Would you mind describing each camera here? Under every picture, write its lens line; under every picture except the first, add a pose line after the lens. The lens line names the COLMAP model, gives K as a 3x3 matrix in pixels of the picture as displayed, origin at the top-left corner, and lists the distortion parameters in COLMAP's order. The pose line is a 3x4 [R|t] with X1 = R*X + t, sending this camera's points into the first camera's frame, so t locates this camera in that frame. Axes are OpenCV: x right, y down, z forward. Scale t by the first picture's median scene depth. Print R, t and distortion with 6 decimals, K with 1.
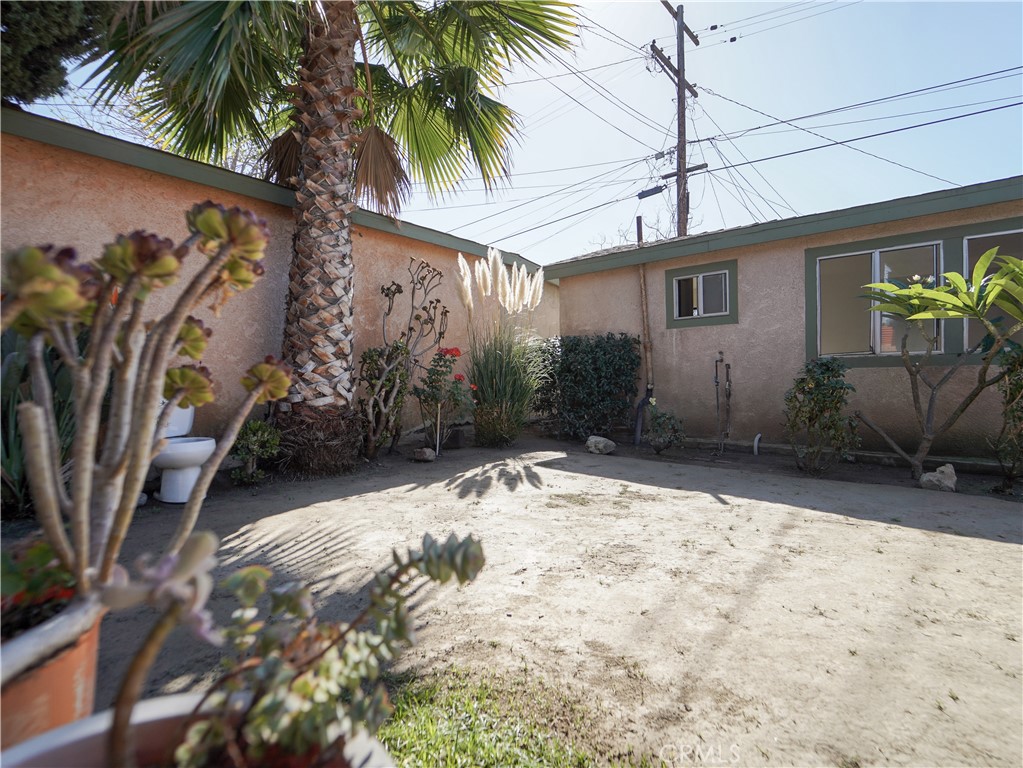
lens RADIAL K [[514.2, 0, 513.7], [0, 514.2, 382.3], [0, 0, 1]] dist [0.001944, -0.003144]
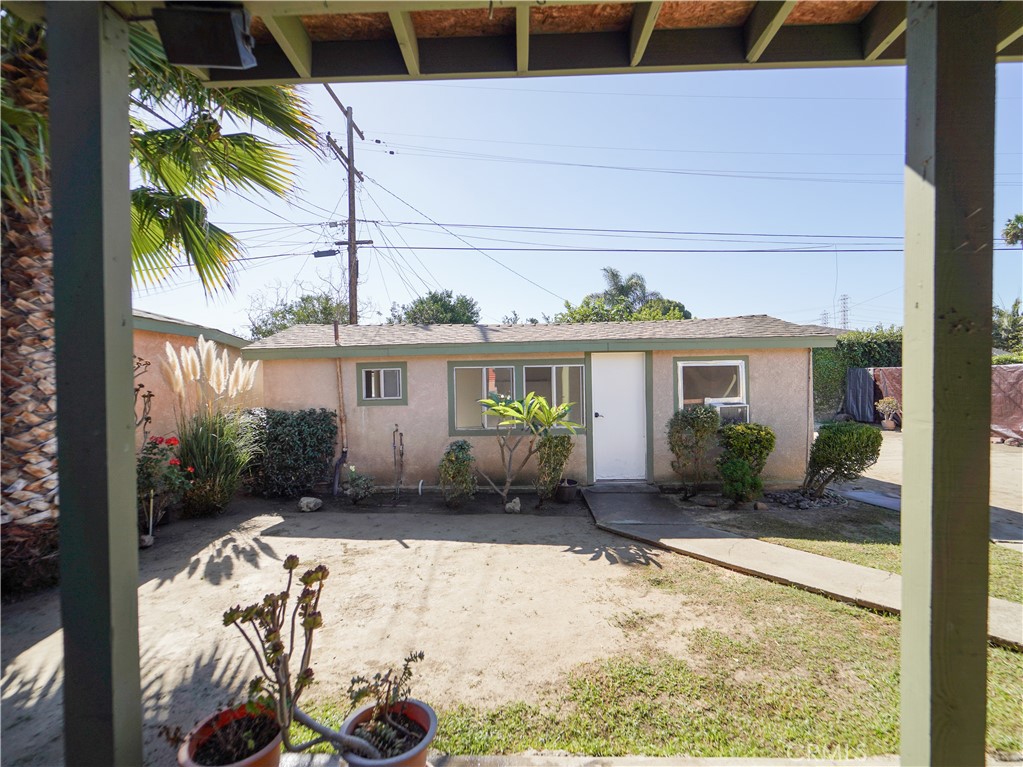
lens RADIAL K [[461.5, 0, 507.3], [0, 461.5, 383.7], [0, 0, 1]] dist [-0.008622, -0.001732]
pose [[0.789529, -0.002276, 0.613709, -0.161591], [0.014885, 0.999770, -0.015442, -0.167668], [-0.613532, 0.021327, 0.789381, -0.235181]]
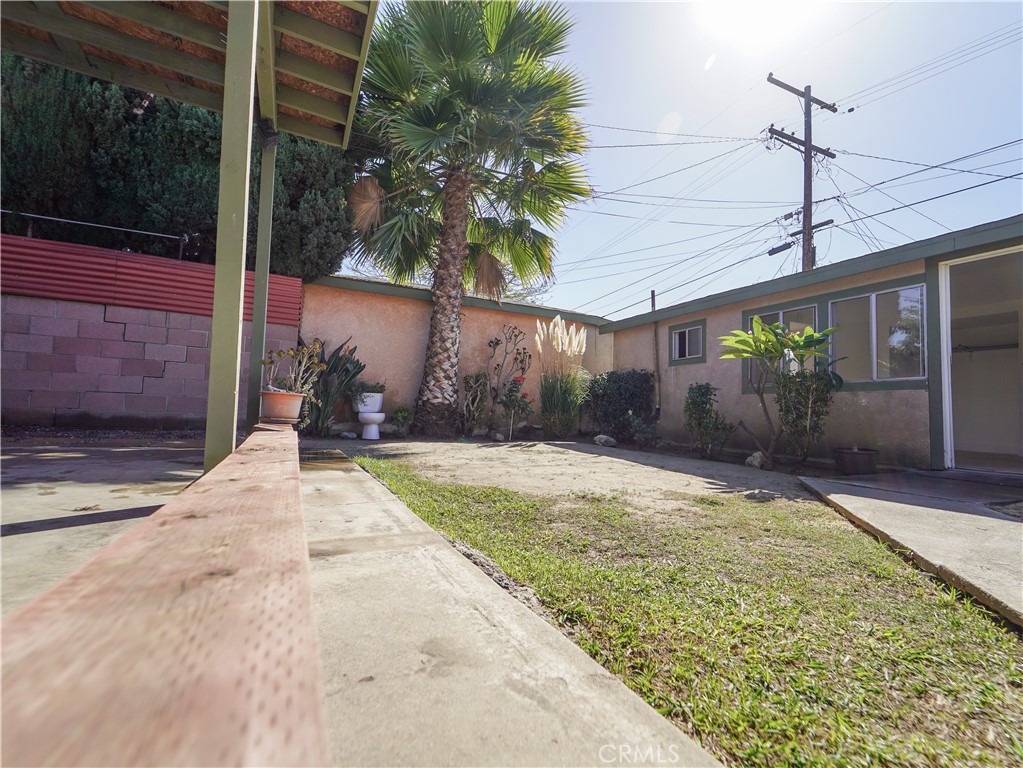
lens RADIAL K [[466.9, 0, 513.9], [0, 466.9, 383.2], [0, 0, 1]] dist [-0.005198, -0.000132]
pose [[0.909764, 0.020604, -0.414614, 0.540016], [-0.053116, 0.996336, -0.067039, 0.063296], [0.411713, 0.083012, 0.907525, -0.429245]]
